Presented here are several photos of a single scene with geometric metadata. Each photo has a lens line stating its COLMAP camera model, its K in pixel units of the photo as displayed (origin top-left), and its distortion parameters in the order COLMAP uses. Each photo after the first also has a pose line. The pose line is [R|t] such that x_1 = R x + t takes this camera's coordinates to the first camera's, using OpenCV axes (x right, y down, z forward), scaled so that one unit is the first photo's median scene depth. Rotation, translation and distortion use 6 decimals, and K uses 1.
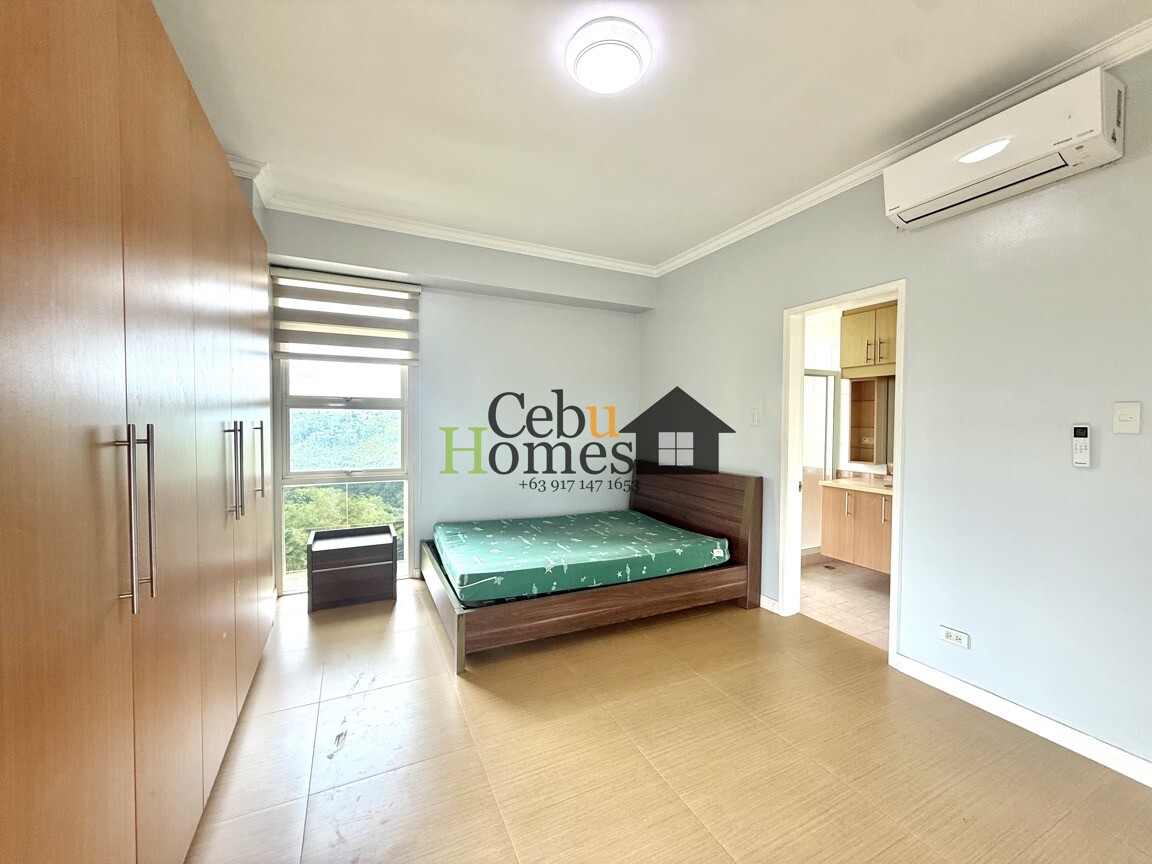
lens RADIAL K [[460.7, 0, 576.4], [0, 460.7, 432.0], [0, 0, 1]] dist [0.006103, -0.000417]
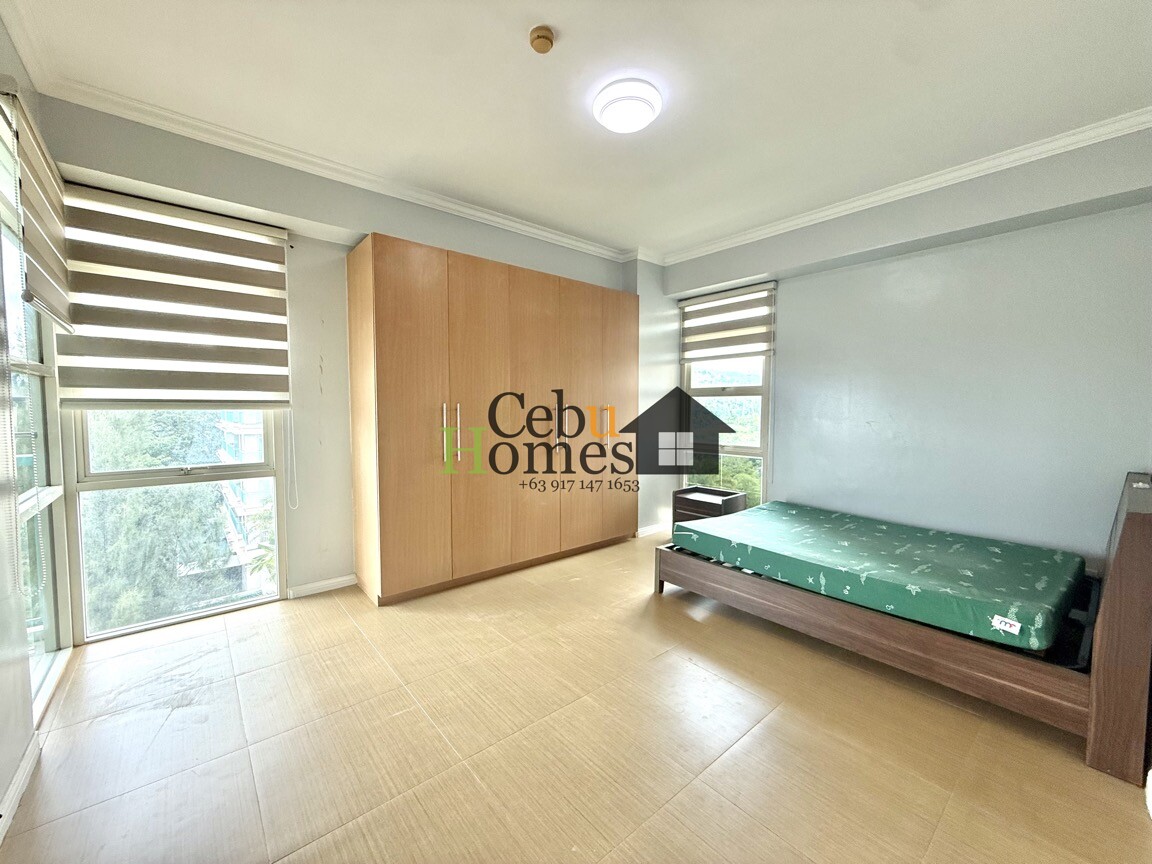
lens RADIAL K [[460.7, 0, 576.4], [0, 460.7, 433.1], [0, 0, 1]] dist [0.006103, -0.000417]
pose [[0.257075, 0.046904, -0.965252, 0.663833], [-0.023715, 0.998827, 0.042220, 0.007543], [0.966100, 0.012037, 0.257886, 0.293159]]
